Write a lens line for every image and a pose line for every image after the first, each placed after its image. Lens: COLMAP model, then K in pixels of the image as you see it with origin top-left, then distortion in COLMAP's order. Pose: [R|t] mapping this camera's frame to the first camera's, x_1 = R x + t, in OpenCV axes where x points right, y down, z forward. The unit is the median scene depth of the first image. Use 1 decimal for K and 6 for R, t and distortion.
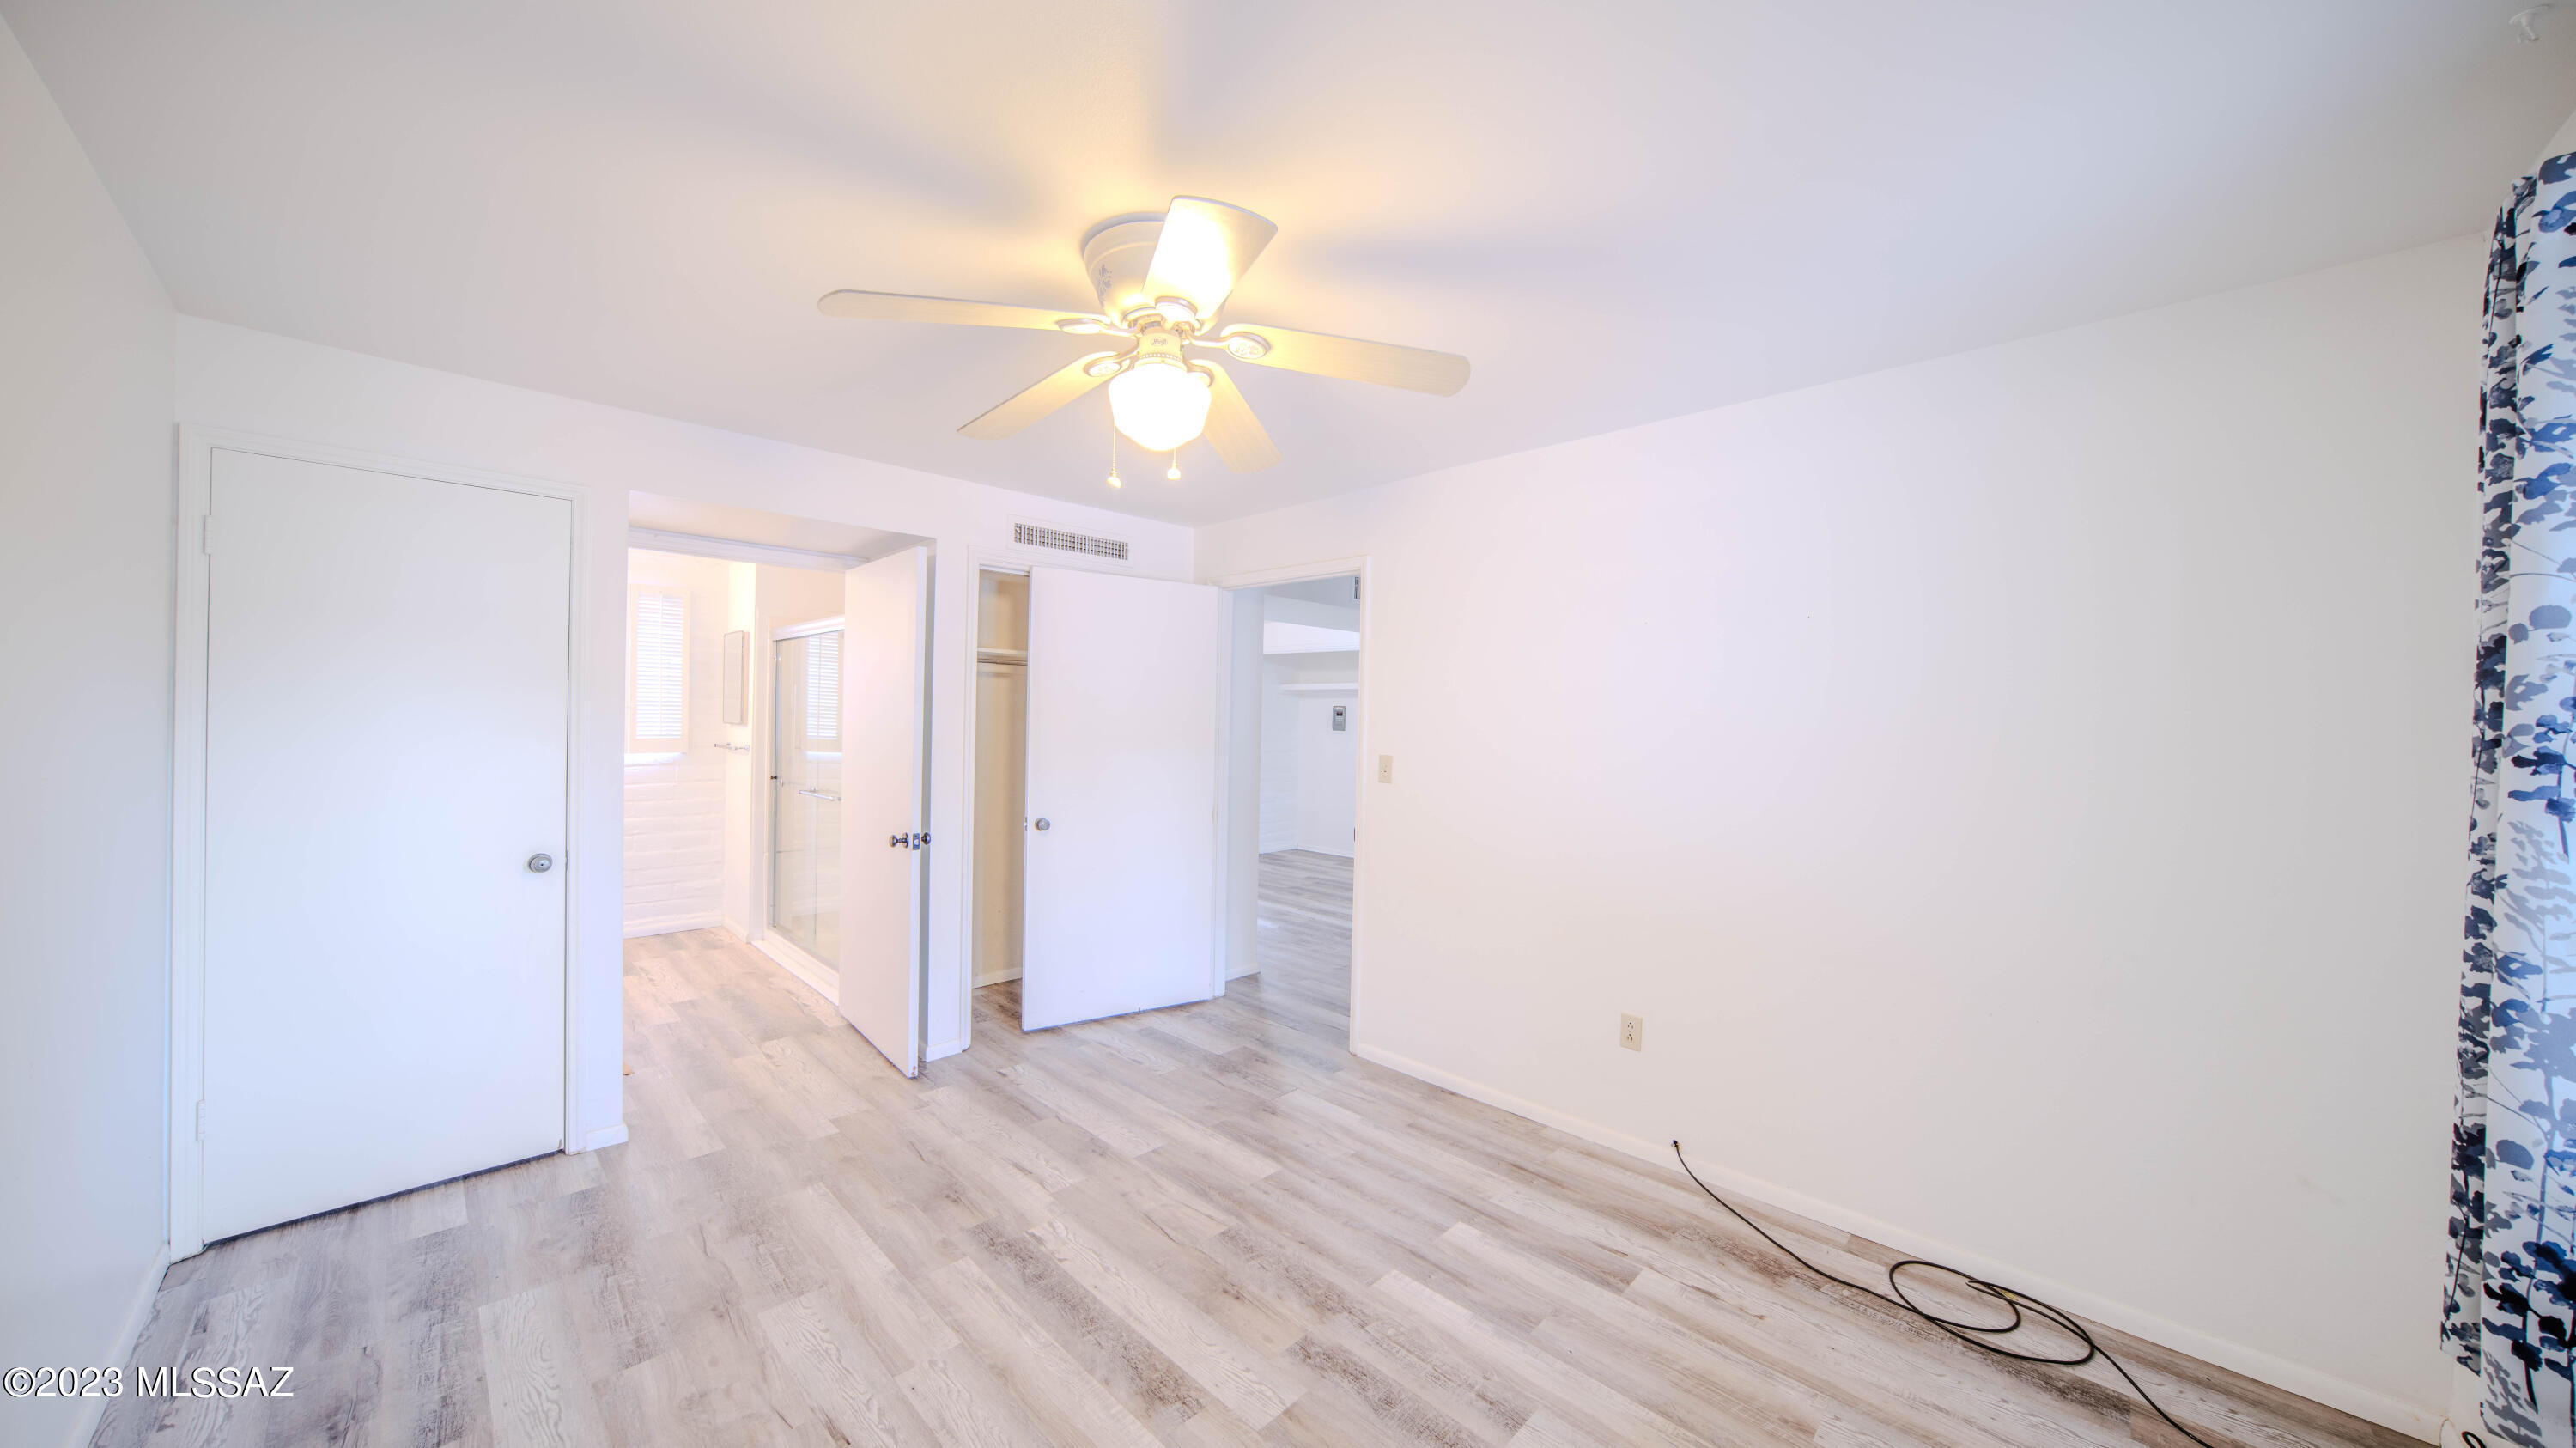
lens RADIAL K [[873.0, 0, 1285.9], [0, 873.0, 722.2], [0, 0, 1]] dist [-0.036645, 0.010566]
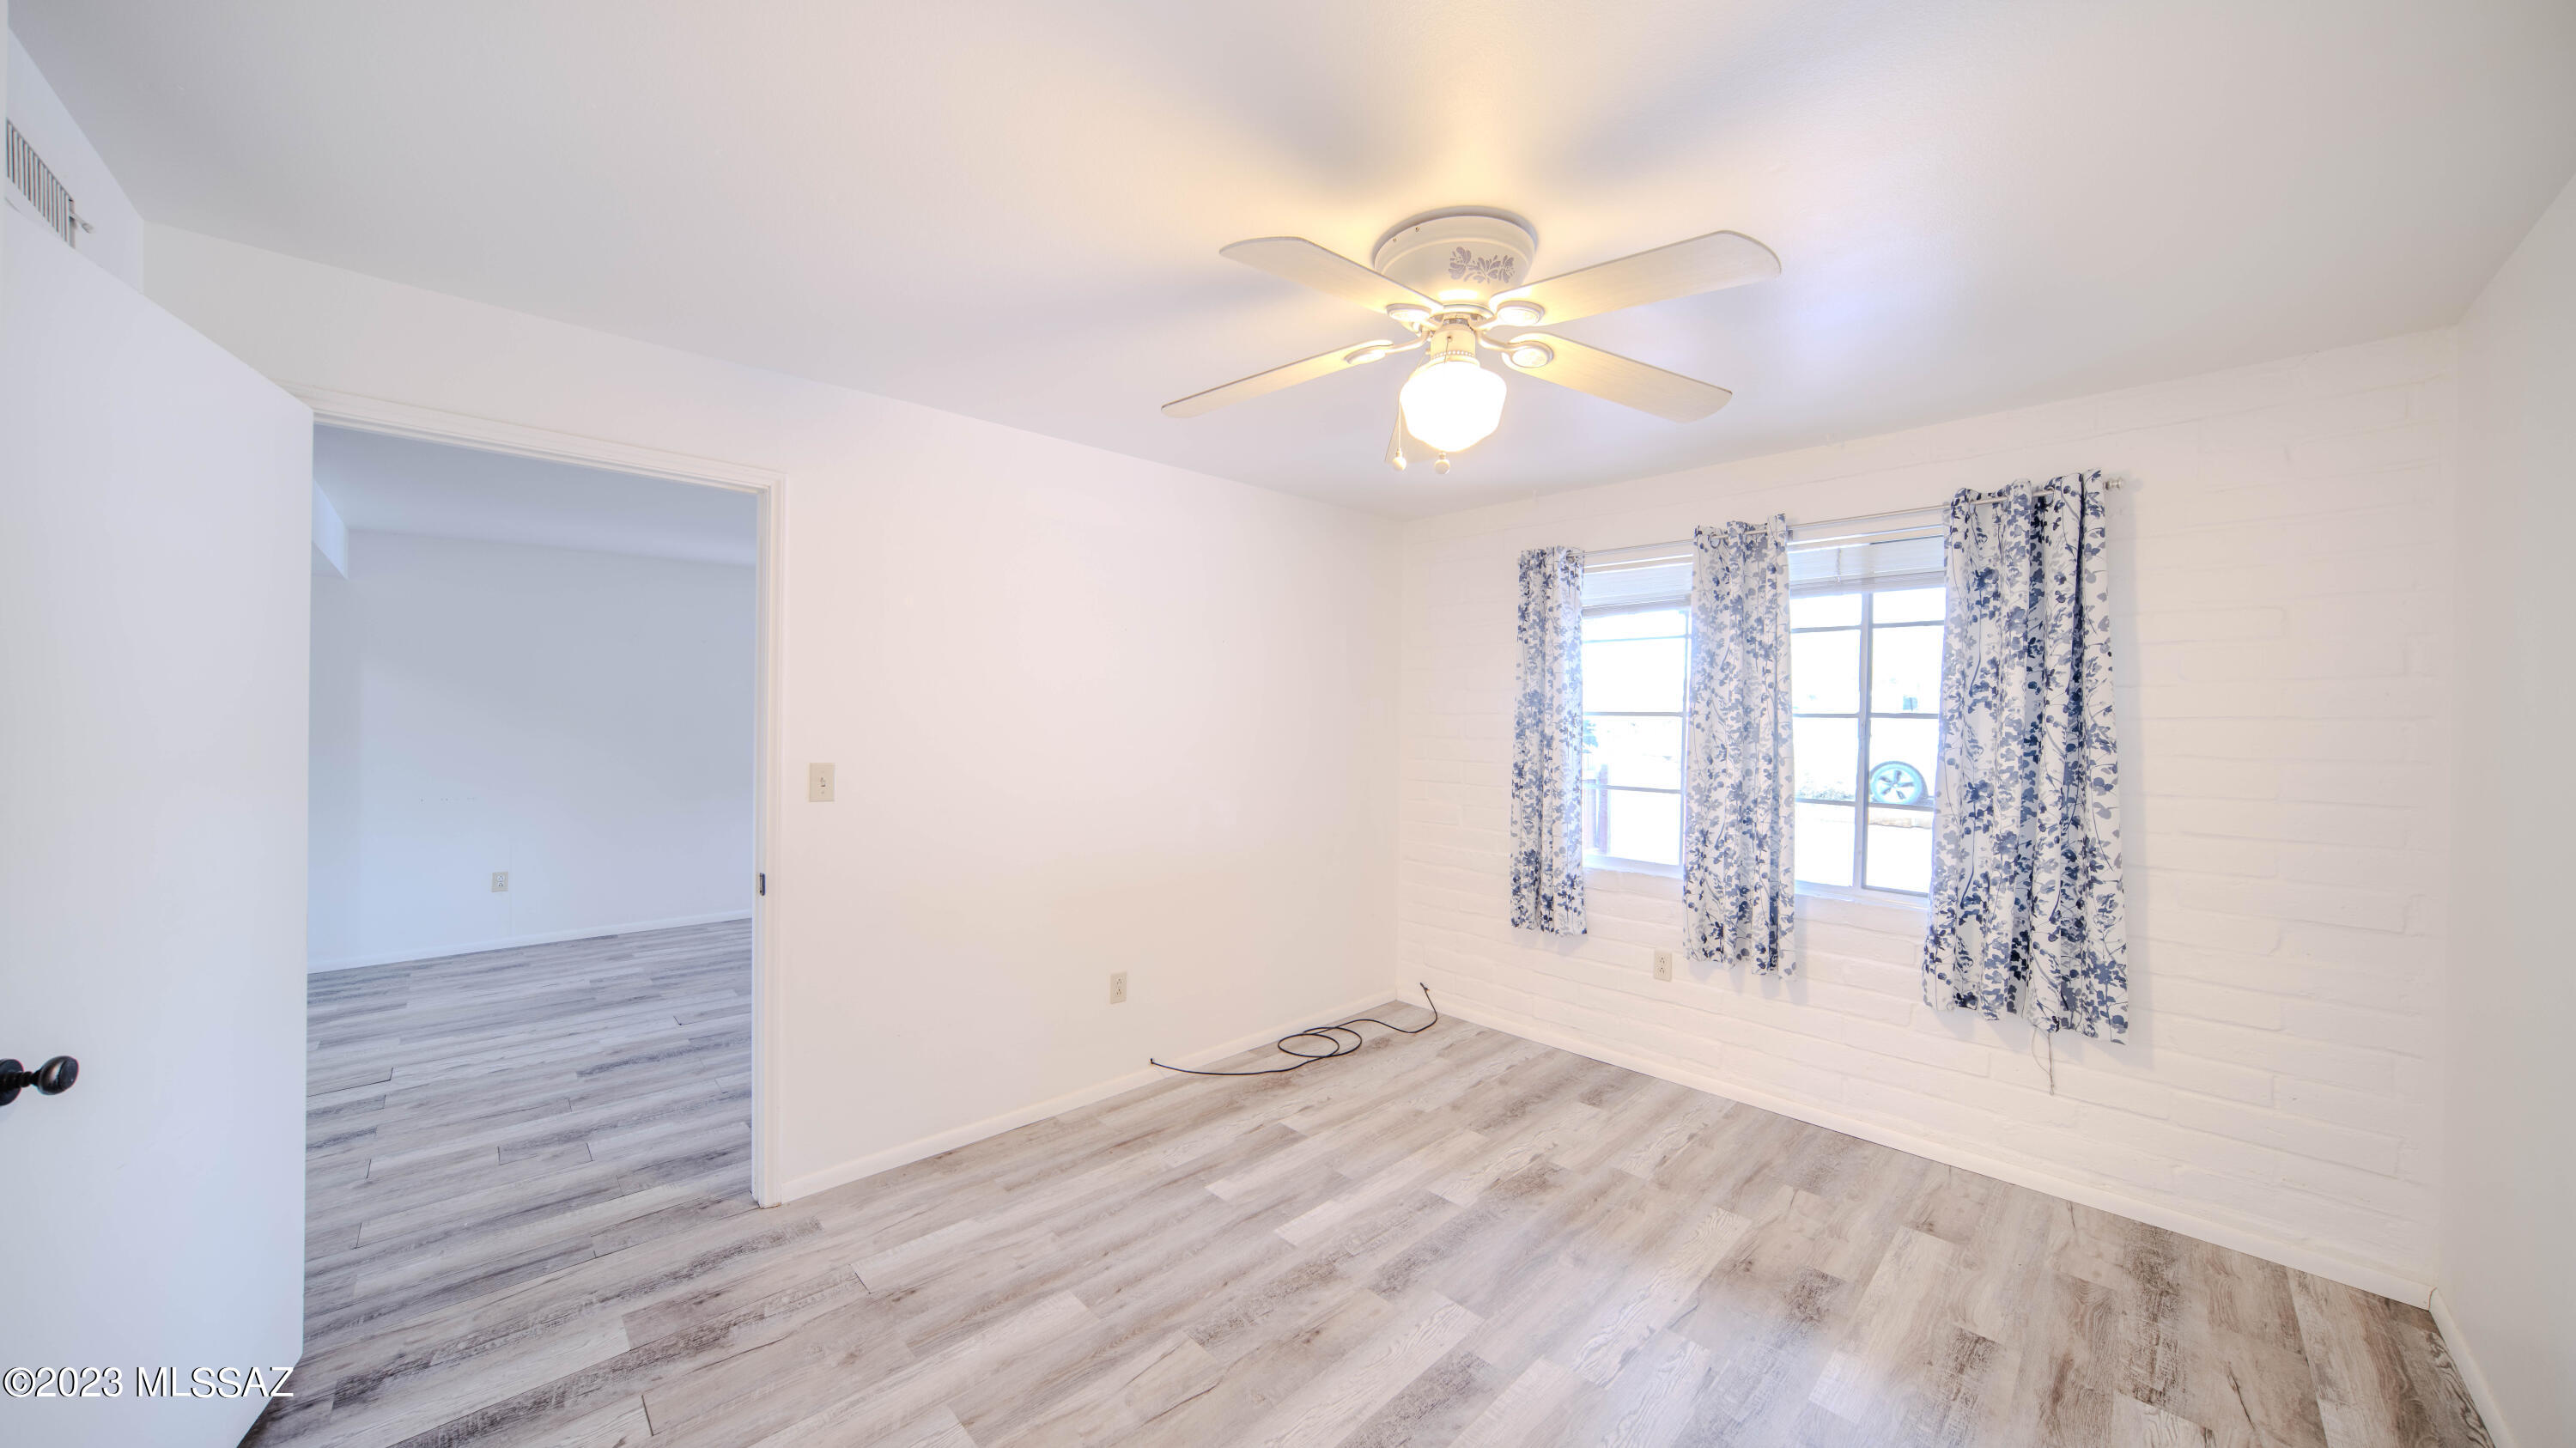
lens RADIAL K [[873.0, 0, 1285.9], [0, 873.0, 722.2], [0, 0, 1]] dist [-0.036645, 0.010566]
pose [[0.028231, -0.023526, 0.999325, -0.886838], [-0.011220, 0.999653, 0.023850, -0.026492], [-0.999538, -0.011886, 0.027957, 0.907441]]
